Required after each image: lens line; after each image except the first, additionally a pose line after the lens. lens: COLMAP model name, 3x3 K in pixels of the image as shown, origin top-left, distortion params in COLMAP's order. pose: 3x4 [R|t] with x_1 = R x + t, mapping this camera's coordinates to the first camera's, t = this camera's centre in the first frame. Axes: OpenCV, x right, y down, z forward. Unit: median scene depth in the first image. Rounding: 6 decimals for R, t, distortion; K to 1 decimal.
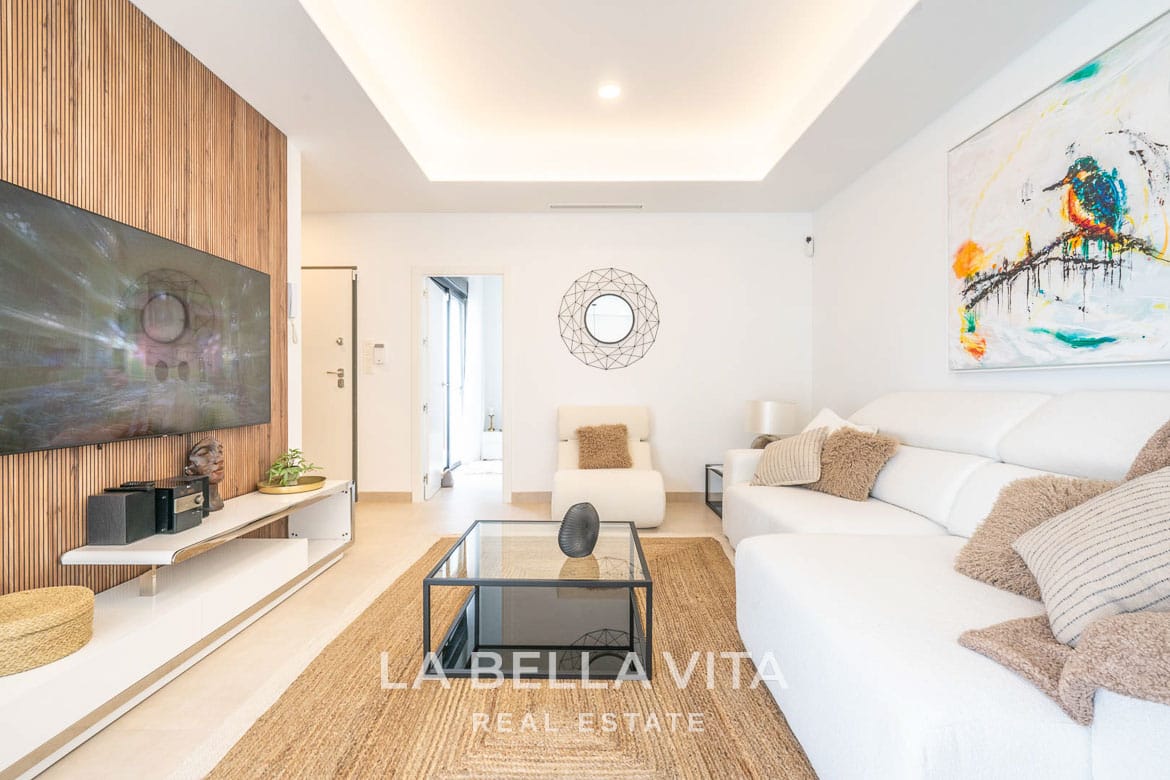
lens RADIAL K [[510.8, 0, 578.0], [0, 510.8, 388.9], [0, 0, 1]] dist [-0.005592, 0.000832]
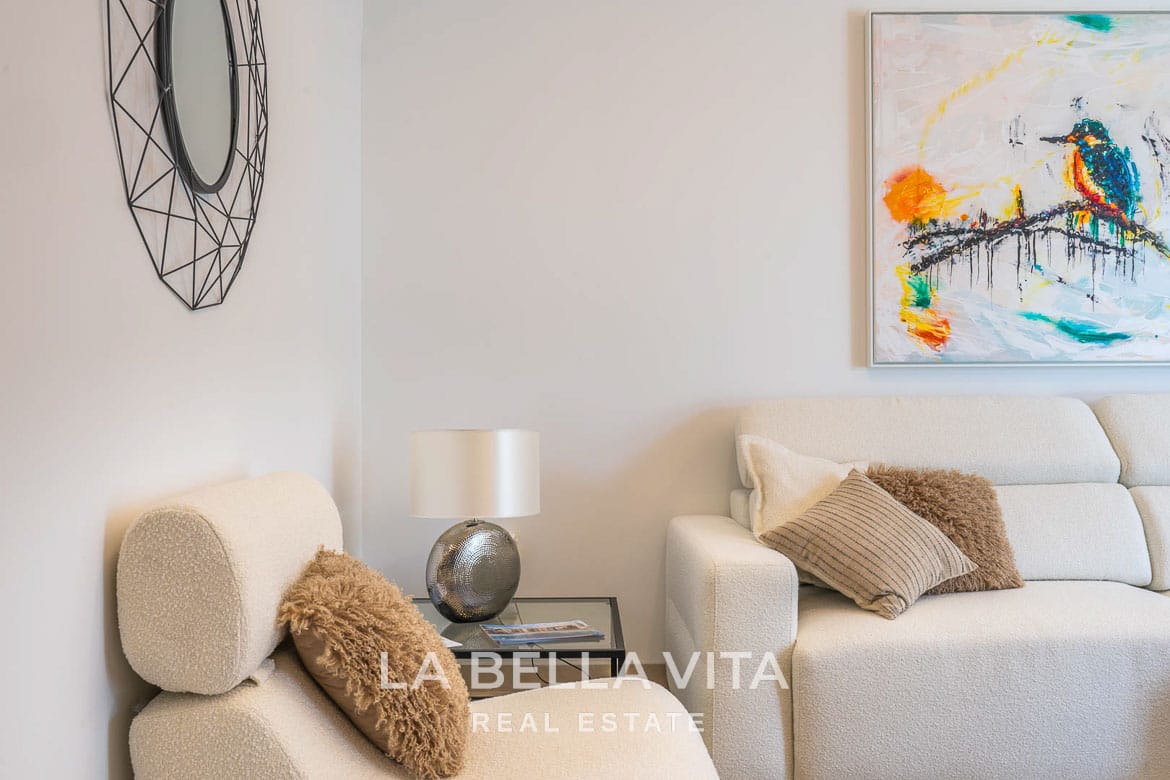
lens RADIAL K [[1179.2, 0, 584.8], [0, 1179.2, 391.9], [0, 0, 1]] dist [-0.005353, 0.000000]
pose [[-0.007629, 0.002801, 0.999967, -0.770742], [0.007722, 0.999966, -0.002743, -0.000429], [-0.999941, 0.007701, -0.007651, 1.480874]]
